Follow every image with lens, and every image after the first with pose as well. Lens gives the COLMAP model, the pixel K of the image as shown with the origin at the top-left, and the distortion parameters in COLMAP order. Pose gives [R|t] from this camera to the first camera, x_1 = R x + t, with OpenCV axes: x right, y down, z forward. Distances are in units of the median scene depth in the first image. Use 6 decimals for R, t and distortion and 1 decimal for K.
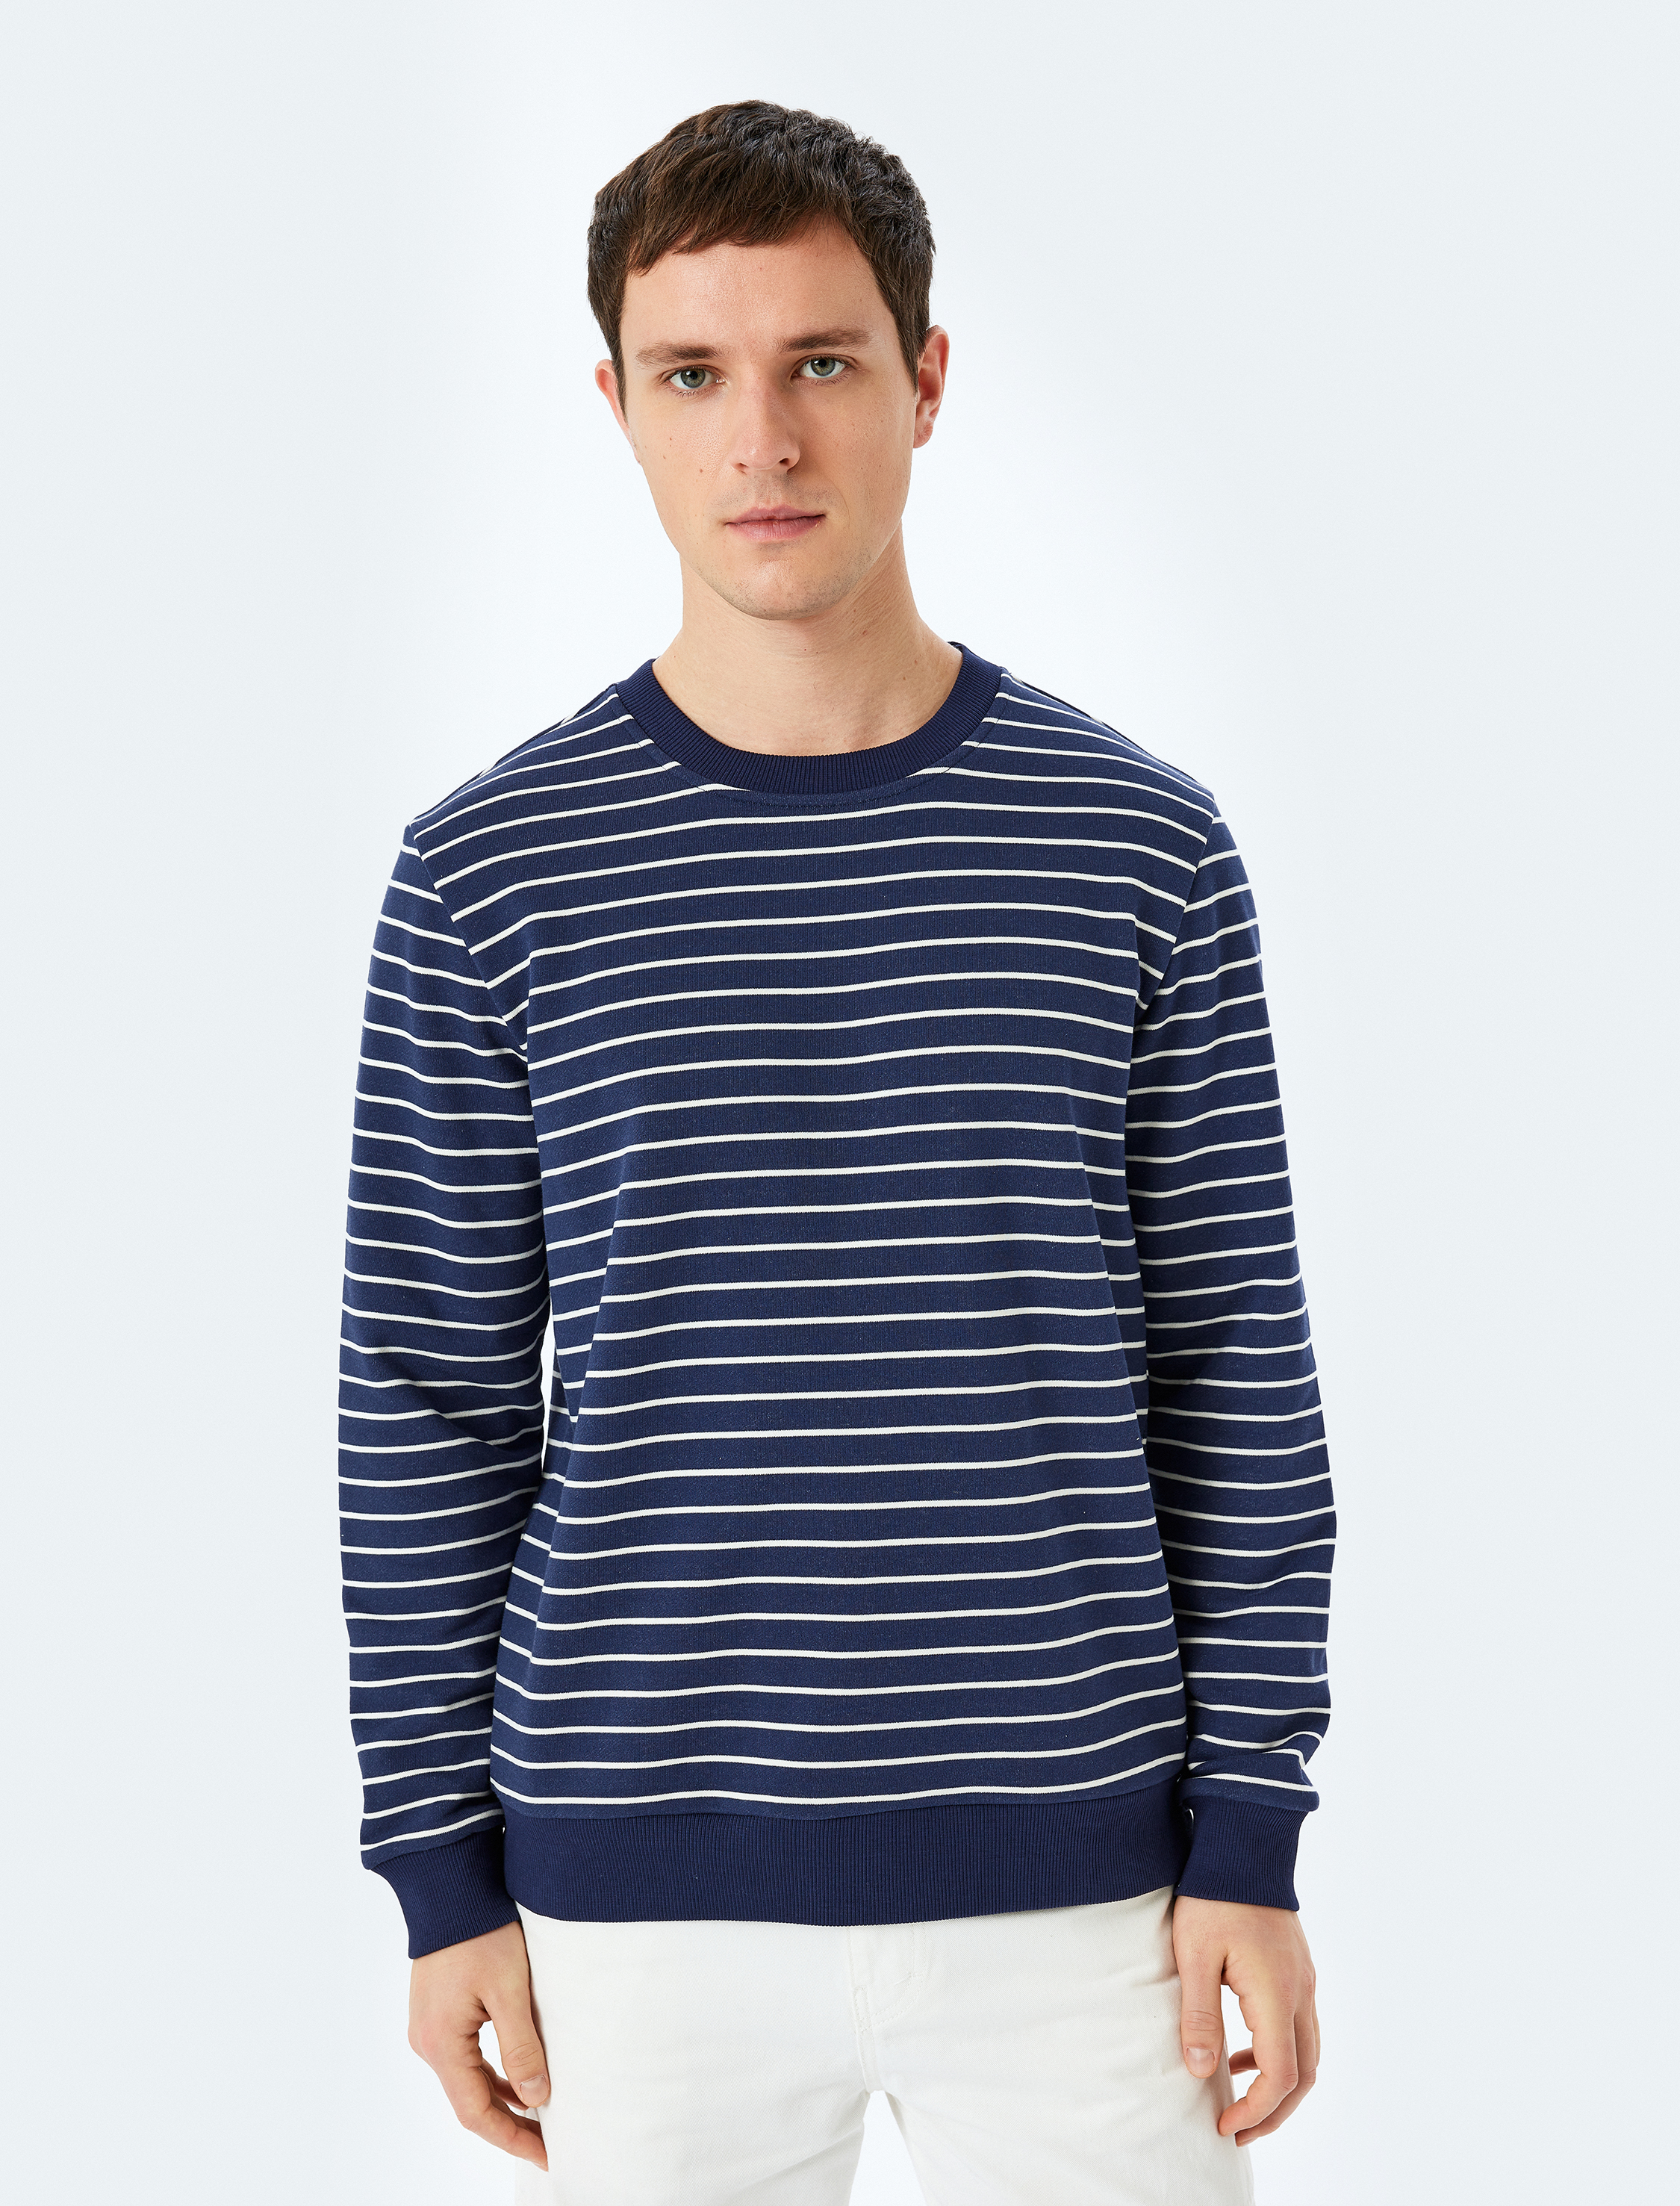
lens RADIAL K [[2871.8, 0, 840.0], [0, 2871.8, 1103.0], [0, 0, 1]] dist [-0.001696, 0.046026]
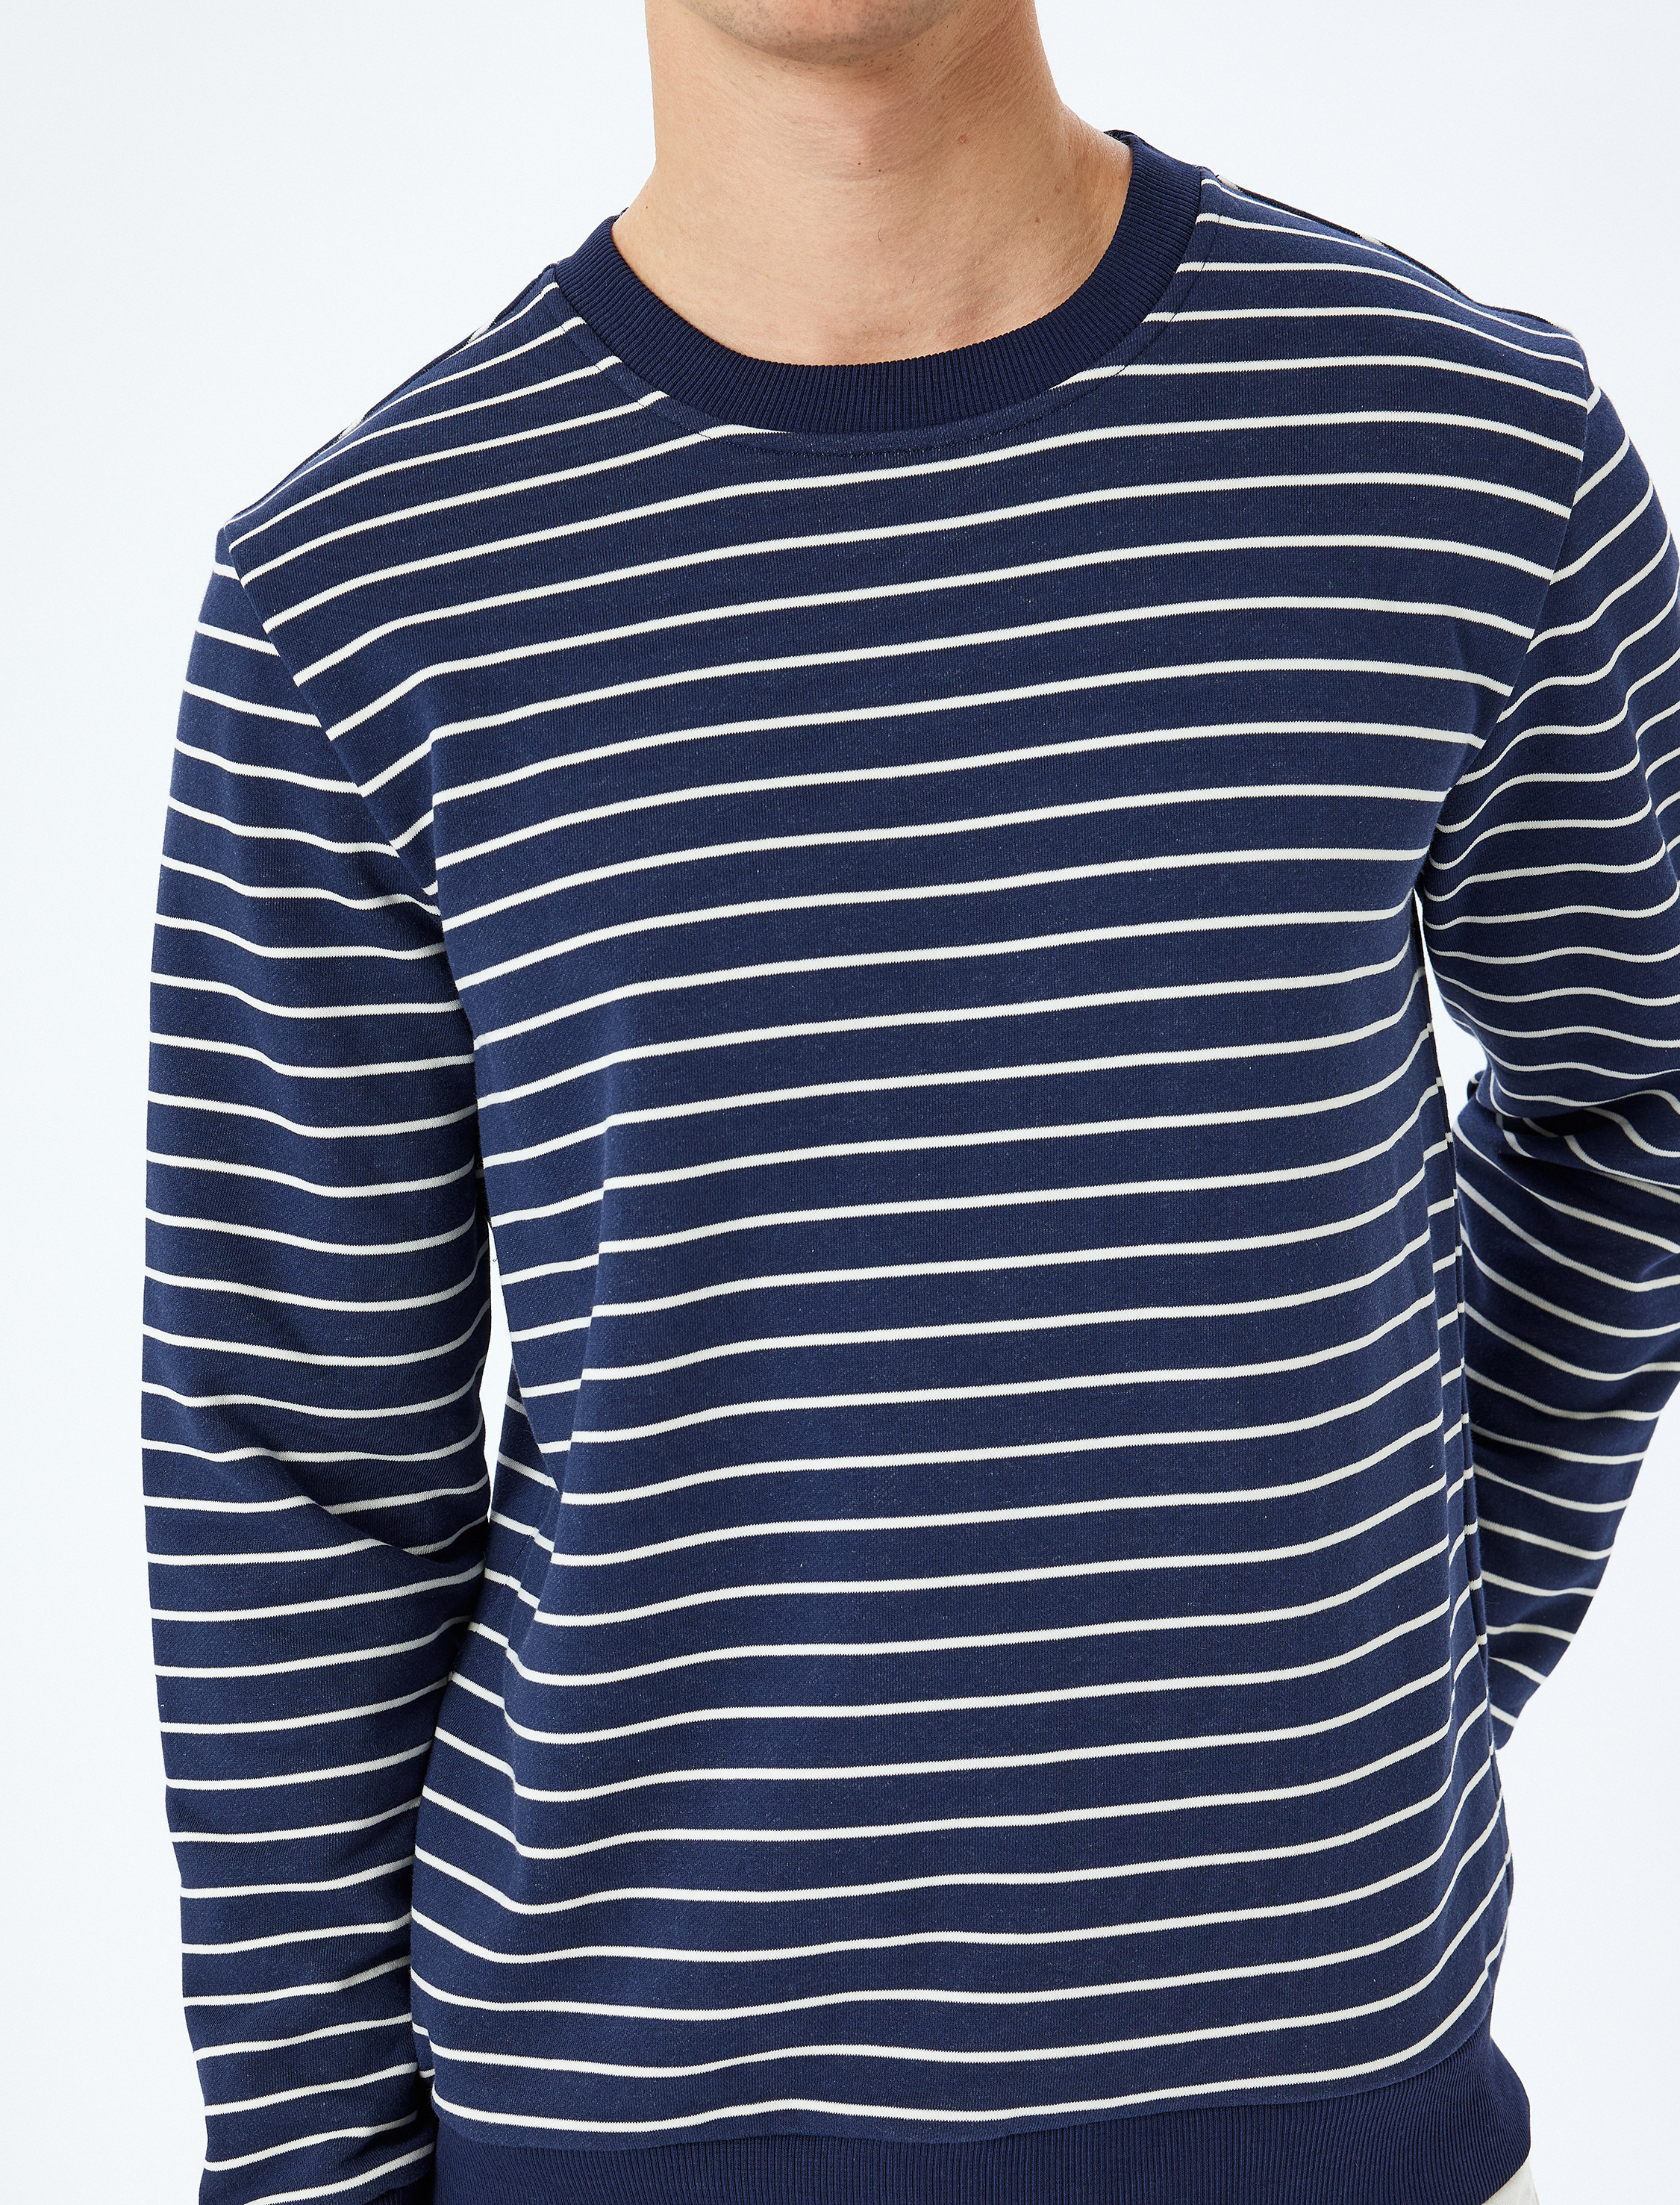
lens RADIAL K [[2870.5, 0, 840.0], [0, 2870.5, 1102.5], [0, 0, 1]] dist [-0.001696, 0.046026]
pose [[0.984549, -0.030532, -0.172428, 0.076441], [0.041563, 0.997288, 0.060733, -0.008373], [0.170106, -0.066961, 0.983148, 0.425809]]
